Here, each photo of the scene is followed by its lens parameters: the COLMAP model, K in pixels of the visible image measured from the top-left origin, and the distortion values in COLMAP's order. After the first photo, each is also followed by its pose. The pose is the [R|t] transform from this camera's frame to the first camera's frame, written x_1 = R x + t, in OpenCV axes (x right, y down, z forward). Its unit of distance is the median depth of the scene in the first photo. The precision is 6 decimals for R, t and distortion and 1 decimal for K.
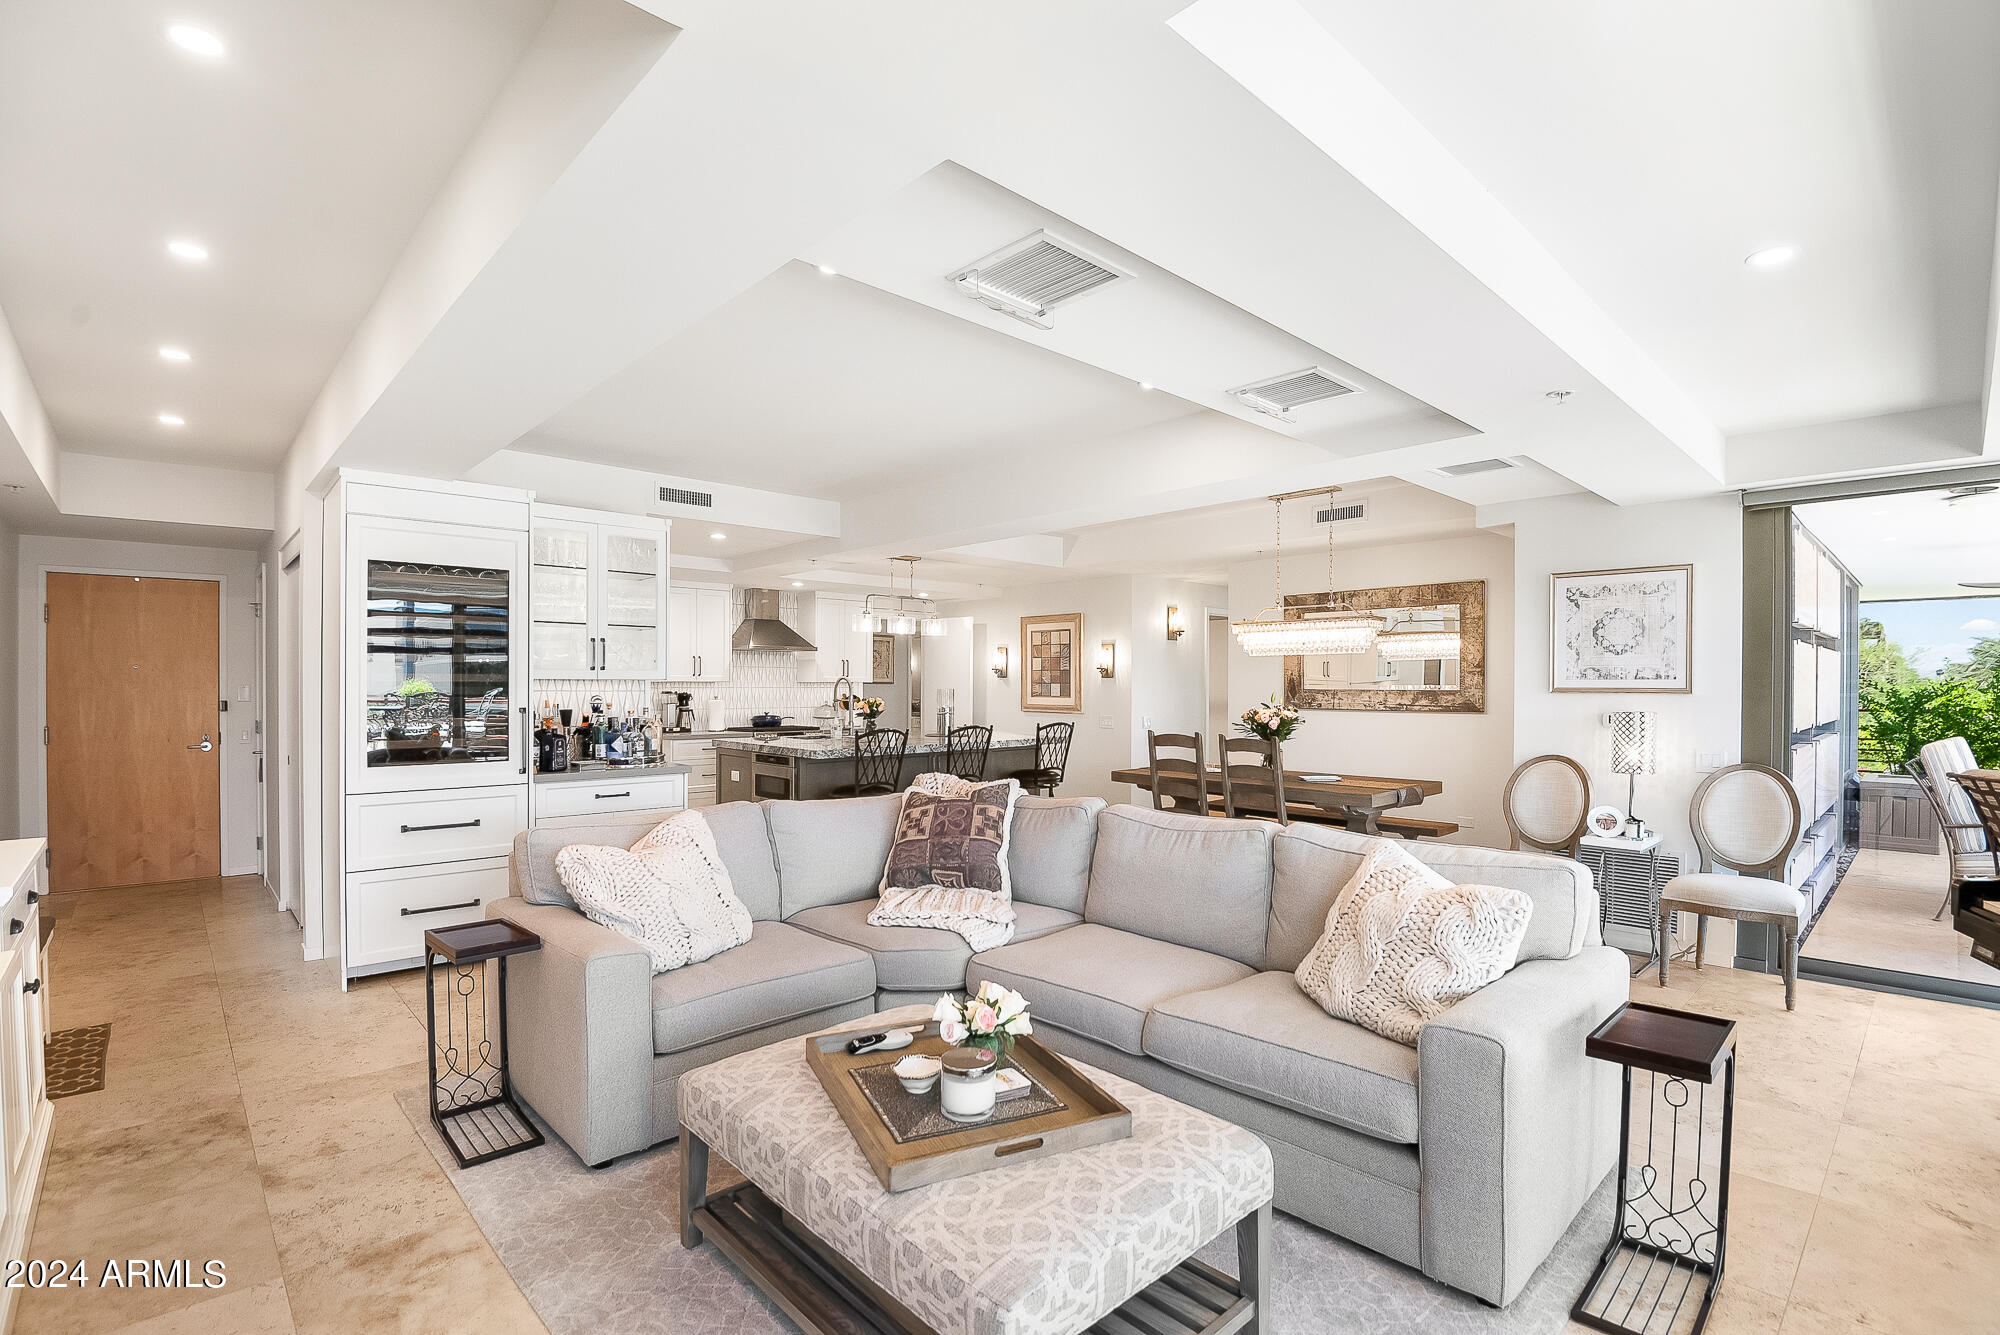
lens RADIAL K [[928.9, 0, 1006.8], [0, 928.9, 687.2], [0, 0, 1]] dist [-0.002133, -0.031514]
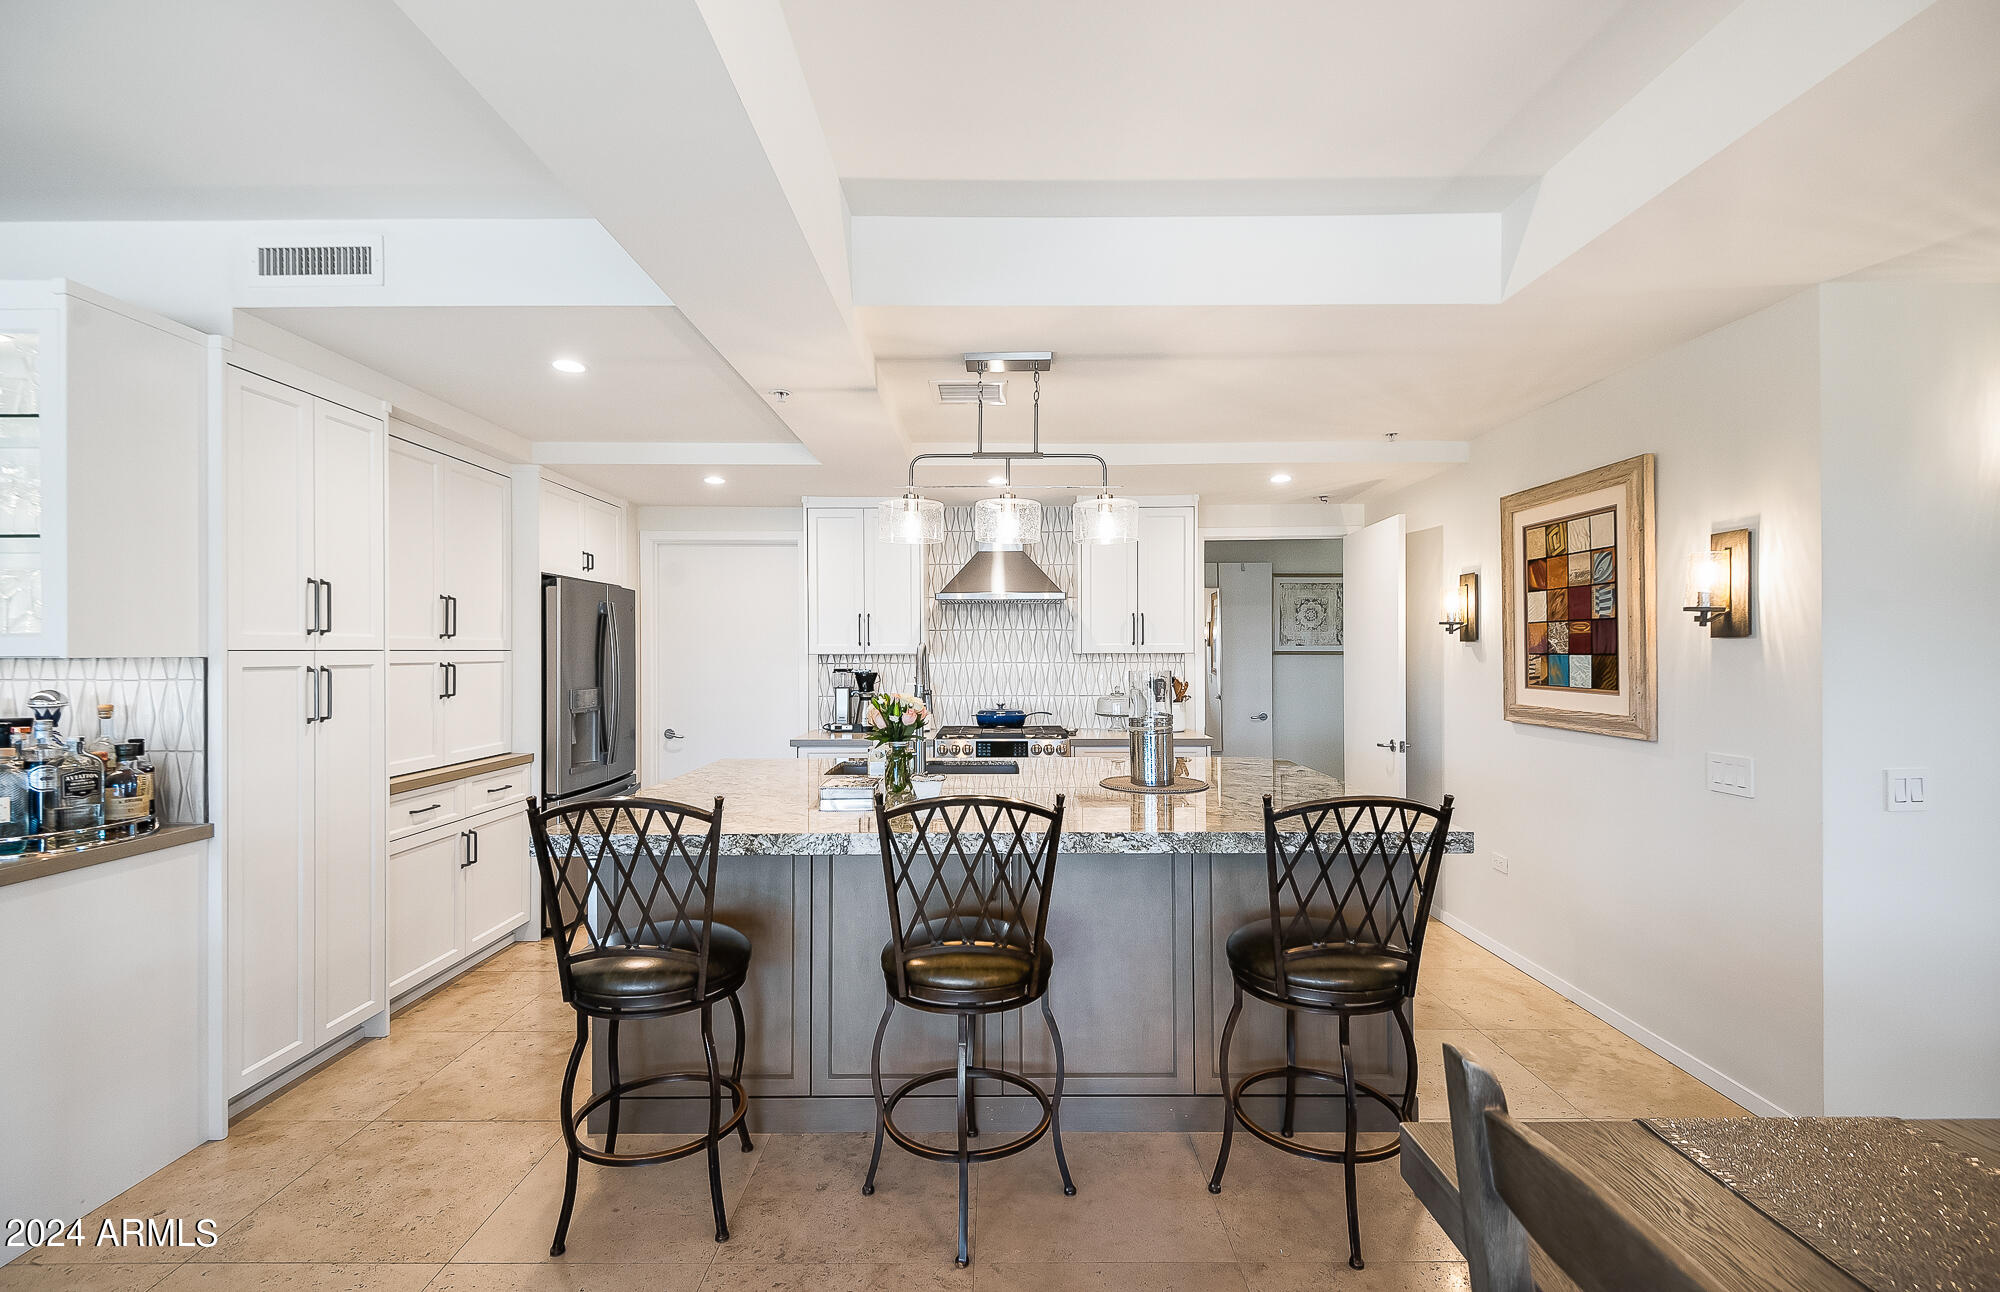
lens RADIAL K [[865.9, 0, 994.1], [0, 865.9, 652.8], [0, 0, 1]] dist [0.014545, -0.000204]
pose [[0.723219, -0.004551, -0.690604, 0.161970], [0.002778, 0.999989, -0.003681, -0.005282], [0.690613, 0.000744, 0.723224, 0.738785]]
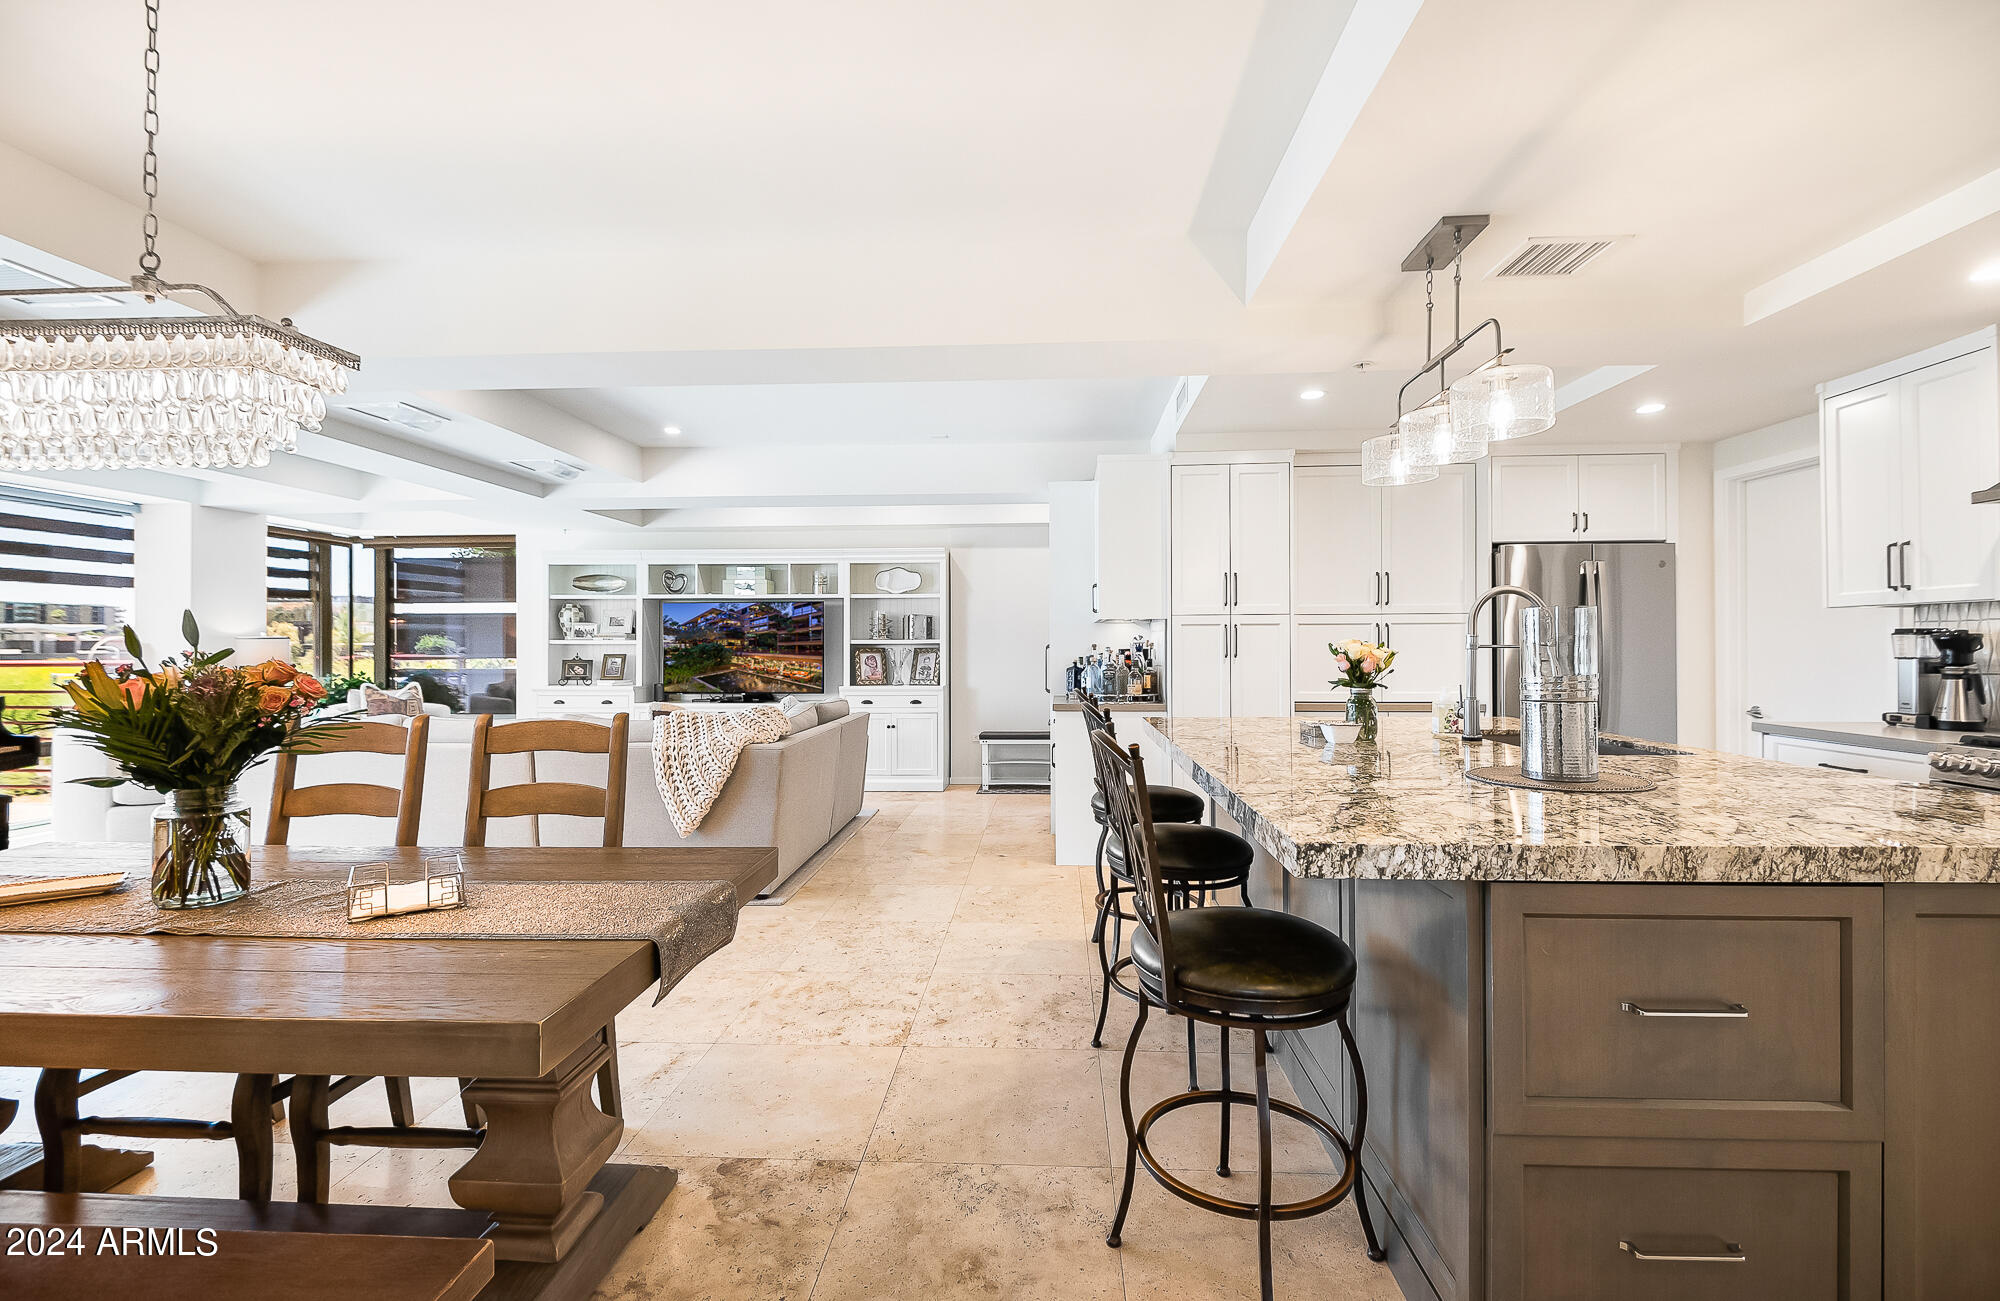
lens RADIAL K [[870.9, 0, 1000.0], [0, 870.9, 650.5], [0, 0, 1]] dist [0.026272, -0.018724]
pose [[-0.730442, 0.003604, -0.682965, 0.247274], [0.000229, 0.999987, 0.005032, 0.014492], [0.682974, 0.003519, -0.730434, 1.172967]]
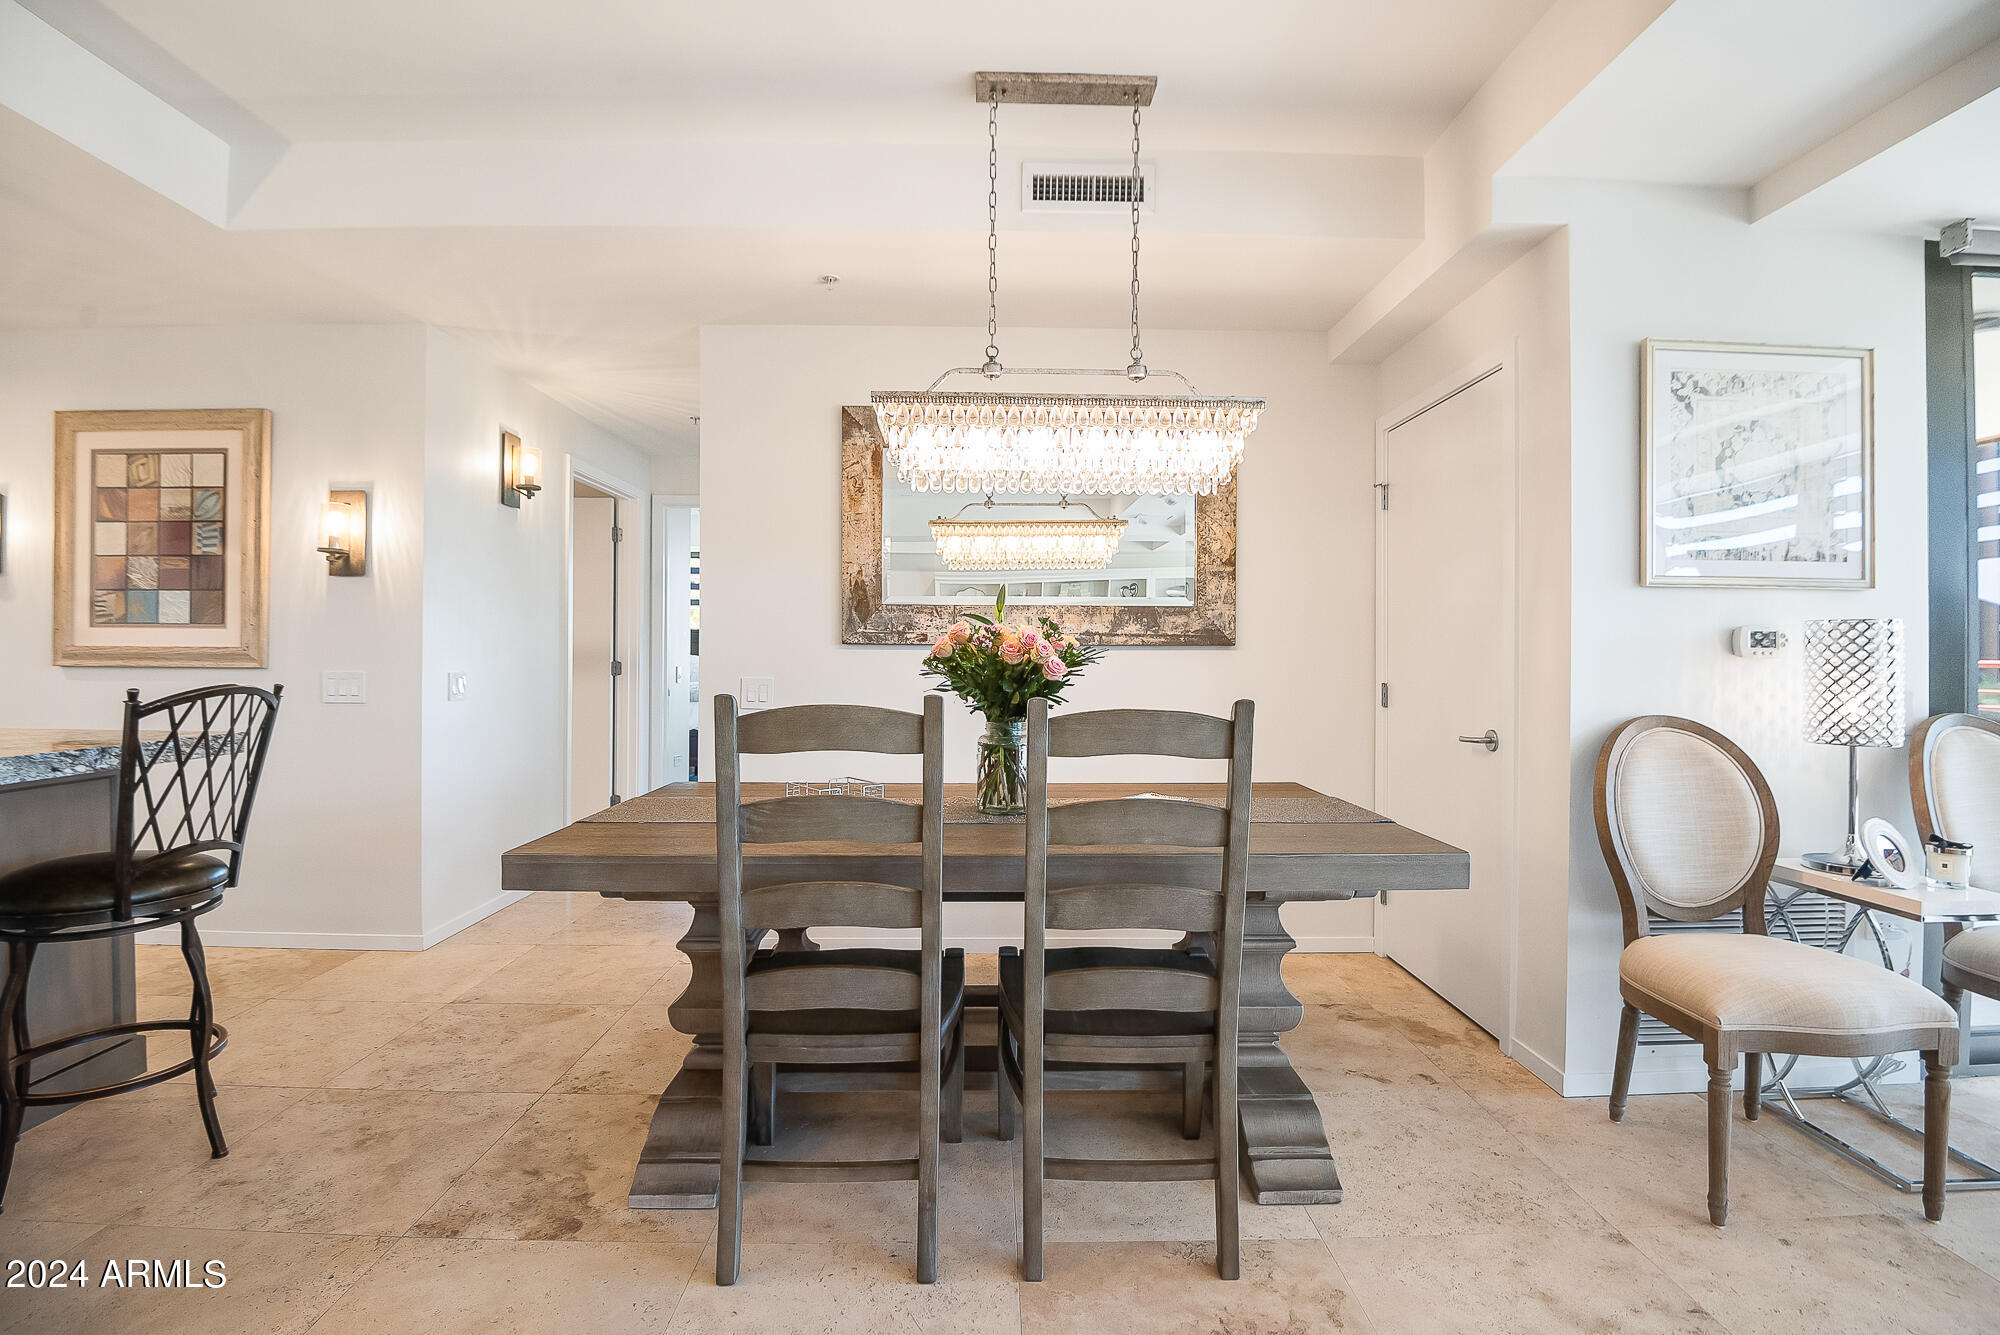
lens RADIAL K [[918.2, 0, 1008.8], [0, 918.2, 656.4], [0, 0, 1]] dist [-0.024669, -0.009207]
pose [[0.670201, 0.001530, 0.742178, 0.013477], [-0.000738, 0.999999, -0.001395, 0.030068], [-0.742179, 0.000387, 0.670201, 0.646689]]
